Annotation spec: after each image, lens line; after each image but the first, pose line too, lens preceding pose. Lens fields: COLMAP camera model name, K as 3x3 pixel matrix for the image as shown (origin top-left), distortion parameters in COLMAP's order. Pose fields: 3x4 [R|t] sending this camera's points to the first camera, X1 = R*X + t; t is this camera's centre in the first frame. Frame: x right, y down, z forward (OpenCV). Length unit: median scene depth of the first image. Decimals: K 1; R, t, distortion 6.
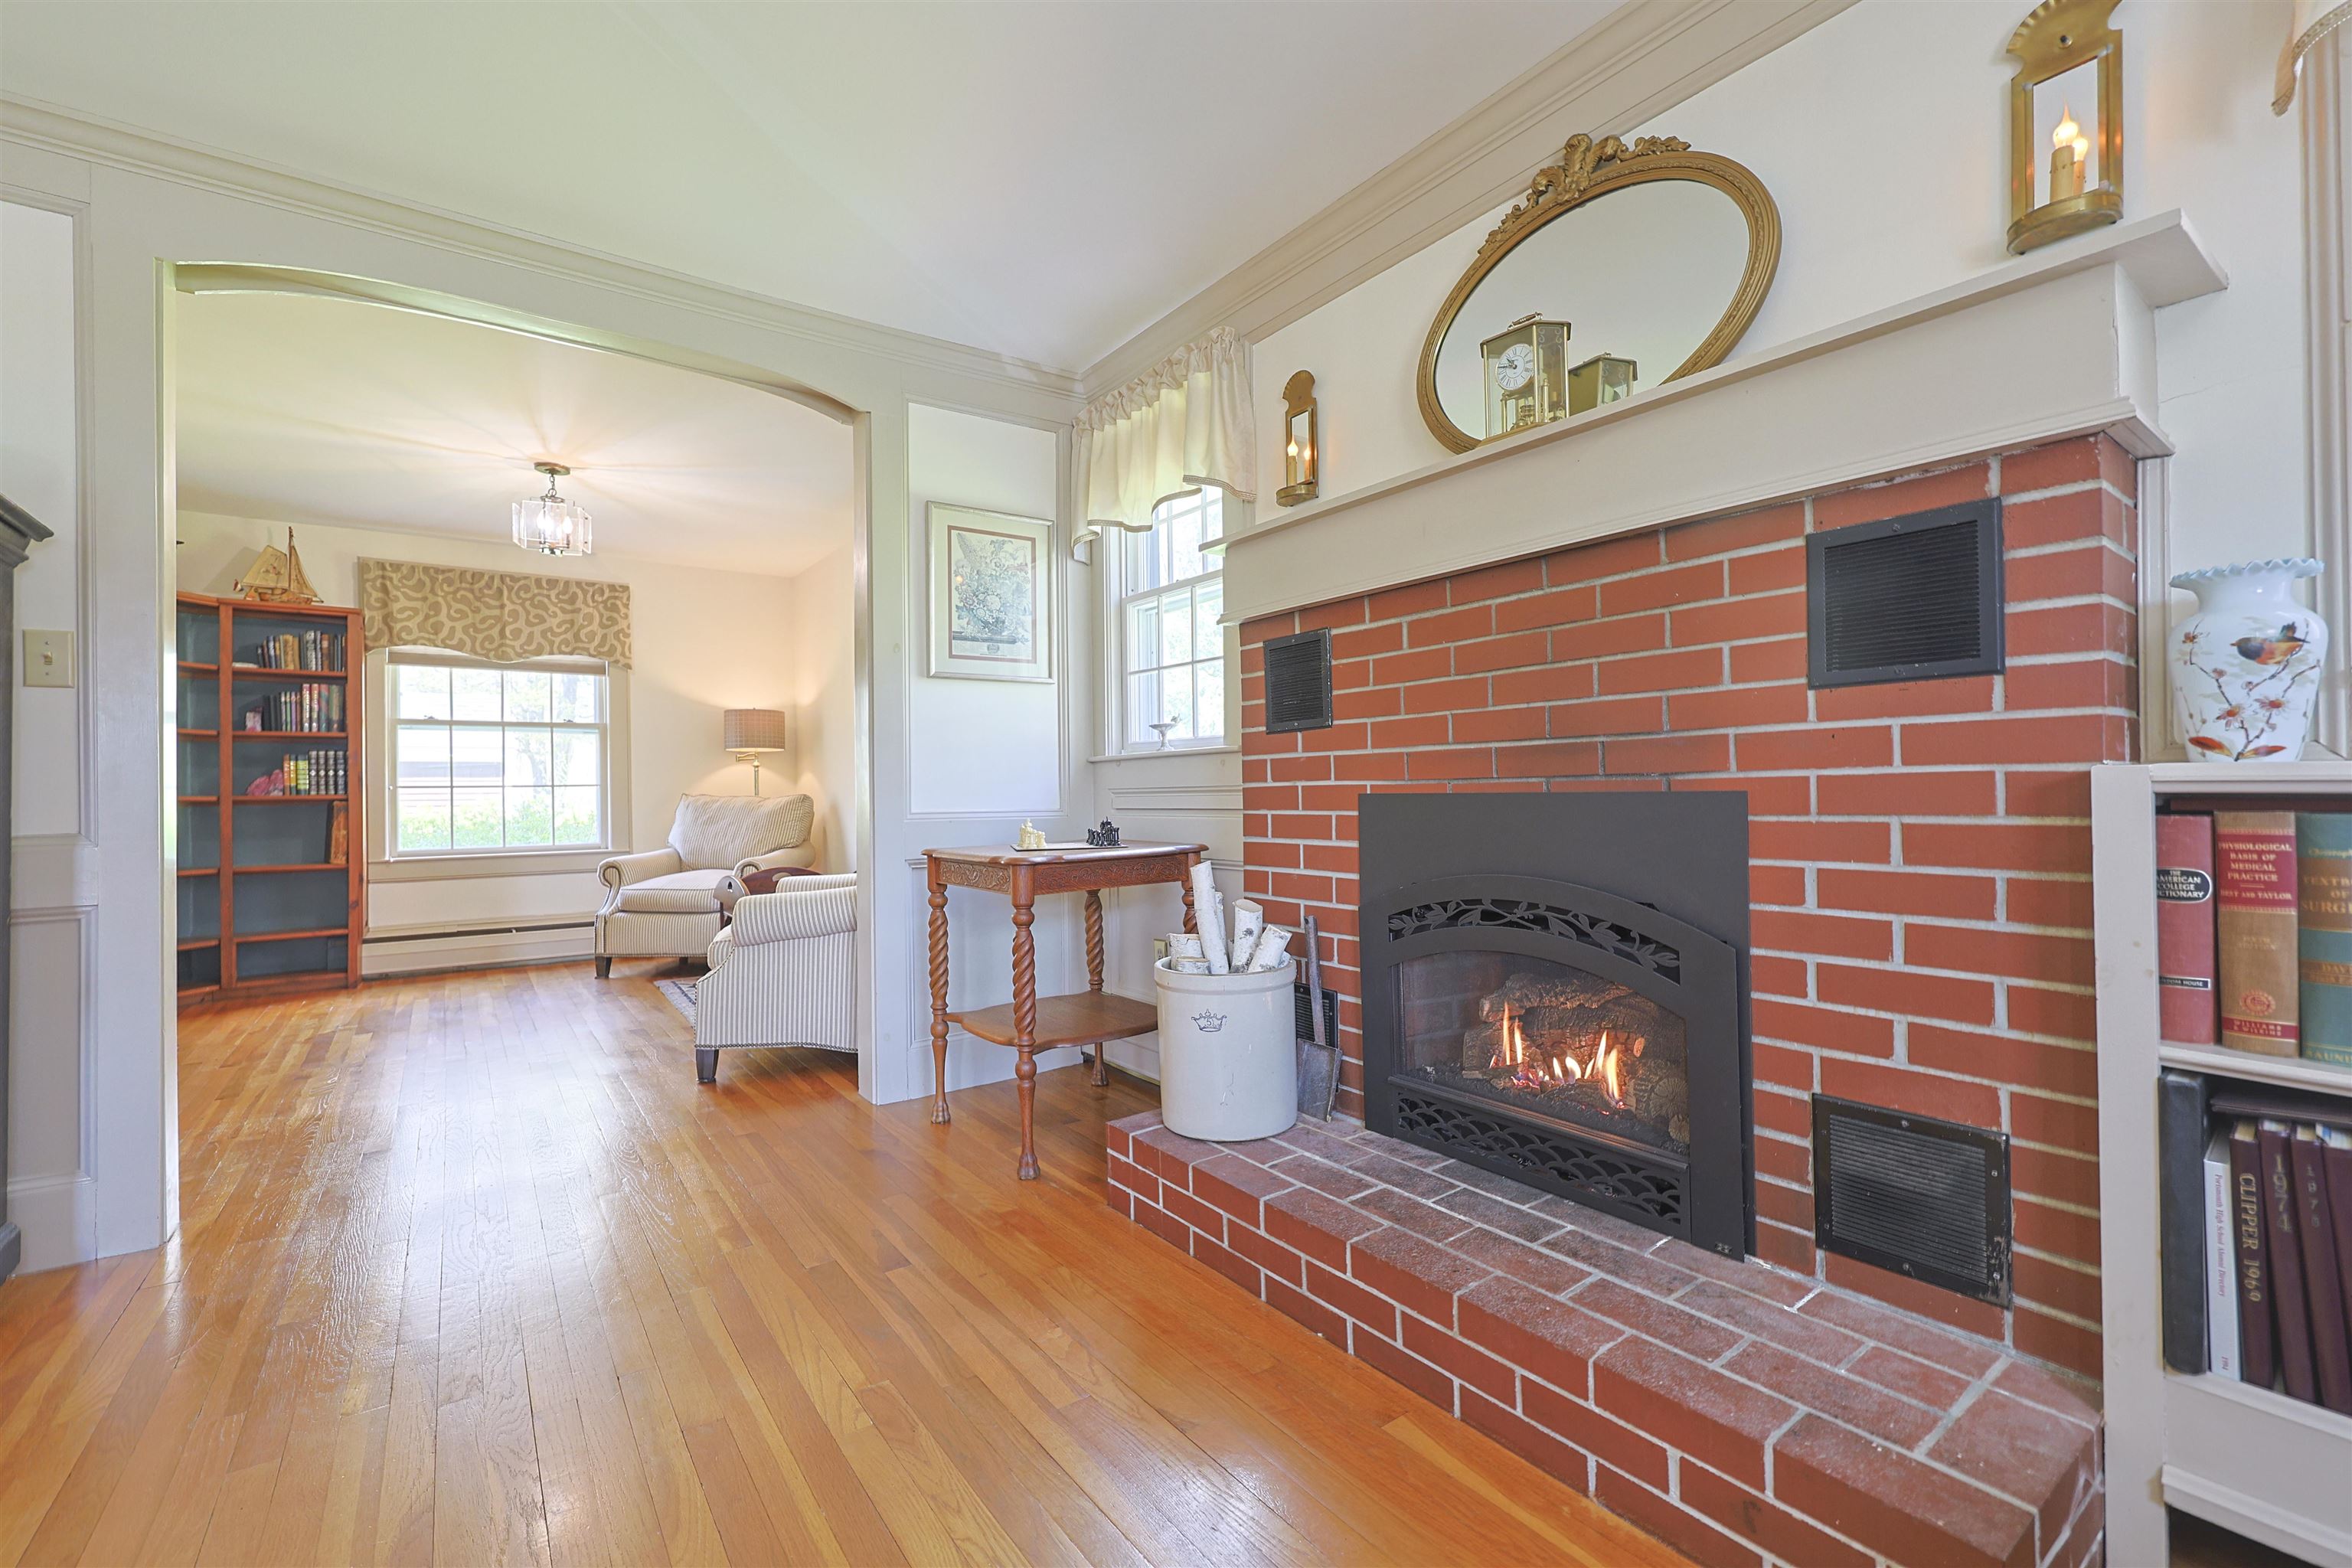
lens RADIAL K [[1013.0, 0, 1181.8], [0, 1013.0, 778.1], [0, 0, 1]] dist [0.002462, -0.000066]
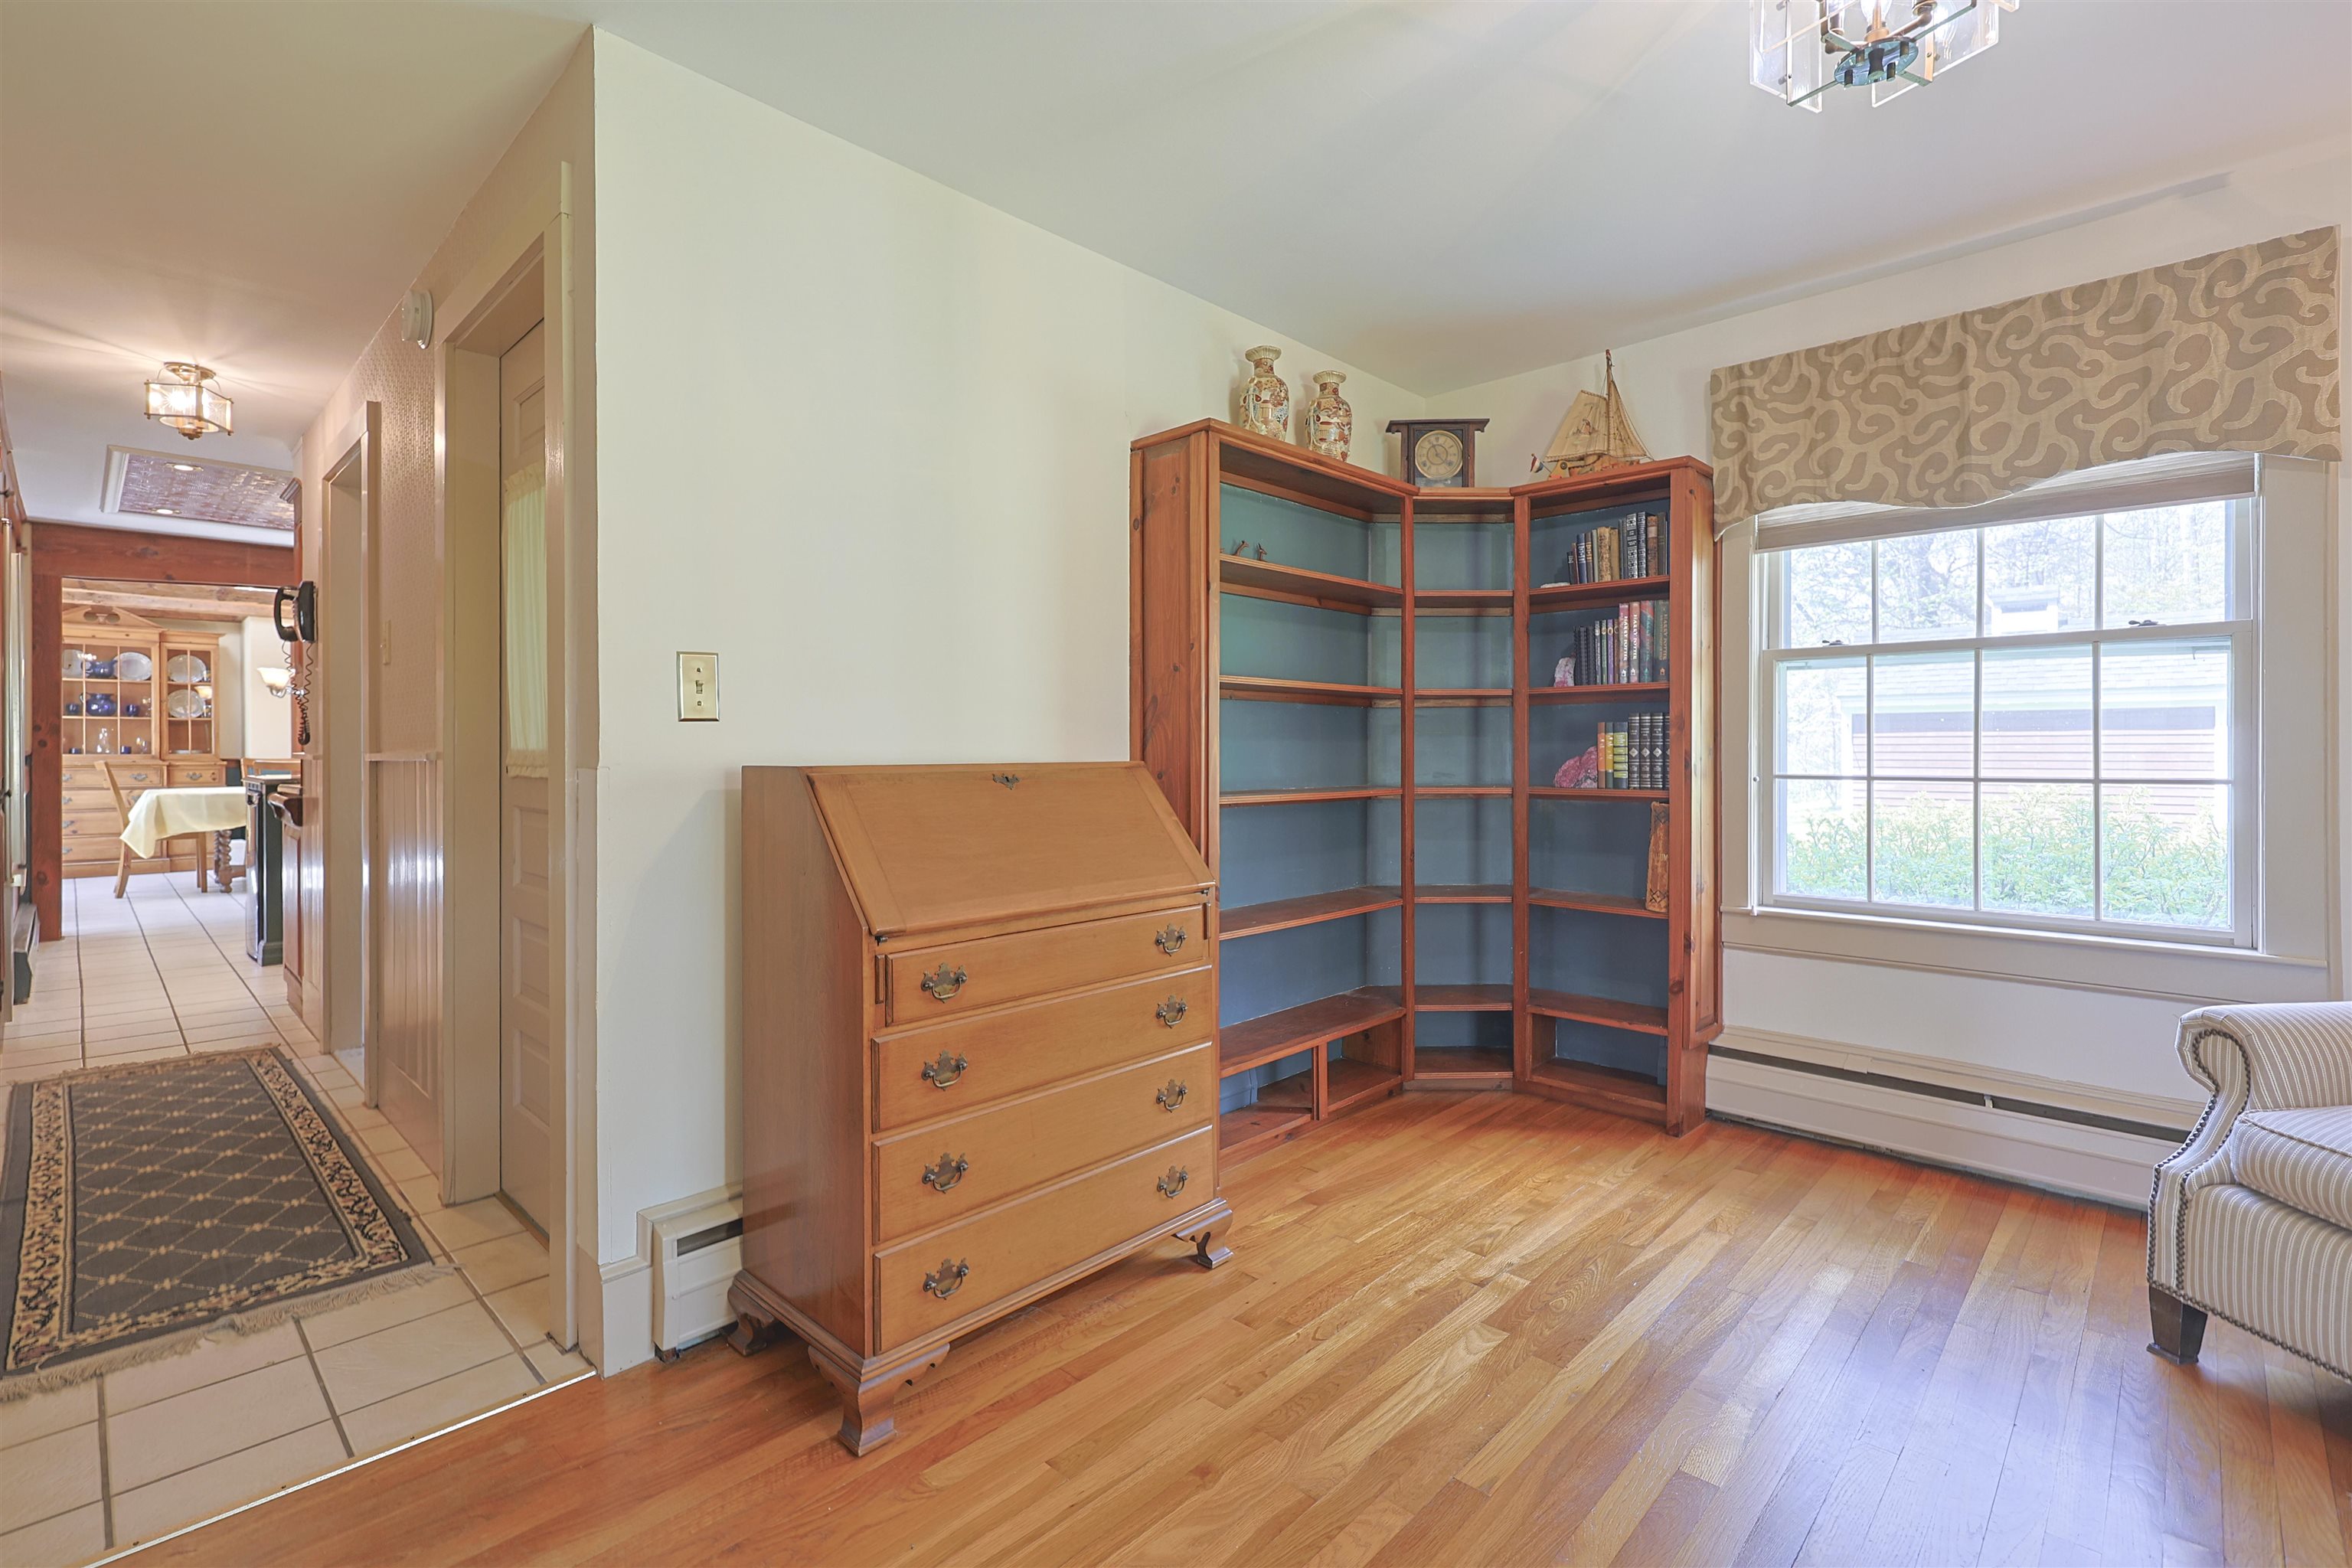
lens RADIAL K [[1069.4, 0, 1172.9], [0, 1069.4, 750.6], [0, 0, 1]] dist [0.002336, 0.001654]
pose [[0.165802, 0.012887, -0.986075, -0.268470], [0.012257, 0.999810, 0.015127, -0.017883], [0.986083, -0.014594, 0.165613, 0.602216]]
